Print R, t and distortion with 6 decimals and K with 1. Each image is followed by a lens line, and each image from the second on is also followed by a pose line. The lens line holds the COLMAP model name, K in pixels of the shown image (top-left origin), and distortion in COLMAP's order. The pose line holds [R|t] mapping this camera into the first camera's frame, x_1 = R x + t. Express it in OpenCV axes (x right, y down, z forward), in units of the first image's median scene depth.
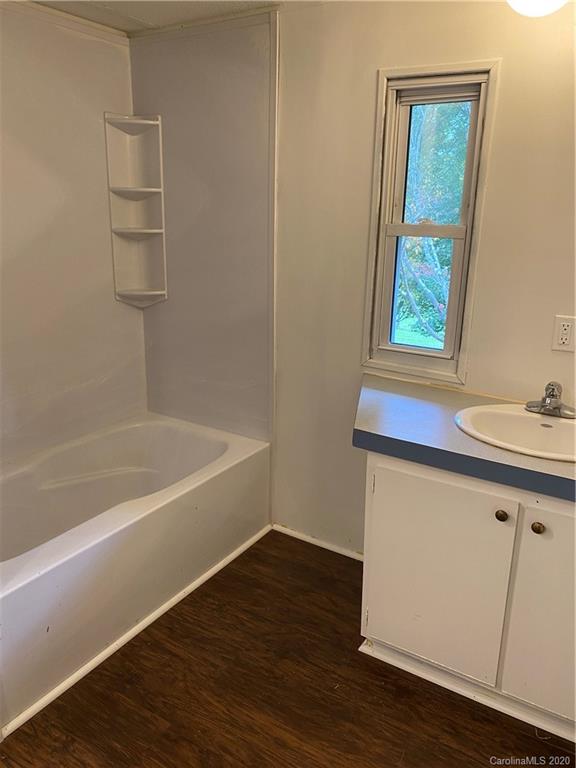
lens RADIAL K [[585.2, 0, 288.5], [0, 585.2, 374.6], [0, 0, 1]] dist [0.013093, 0.008805]
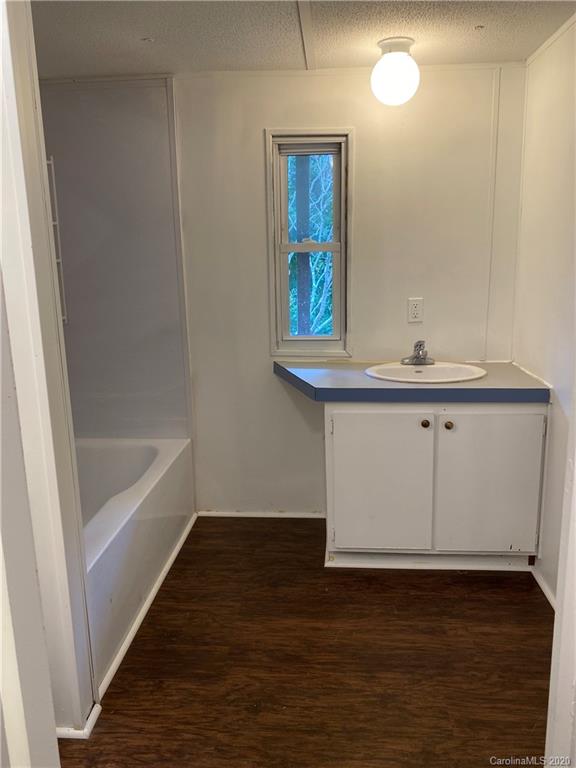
lens RADIAL K [[585.2, 0, 288.5], [0, 585.2, 374.6], [0, 0, 1]] dist [0.013093, 0.008805]
pose [[0.887847, -0.127051, 0.442251, -0.460534], [0.160929, 0.986165, -0.039766, 0.092782], [-0.431080, 0.106477, 0.896009, -0.157101]]
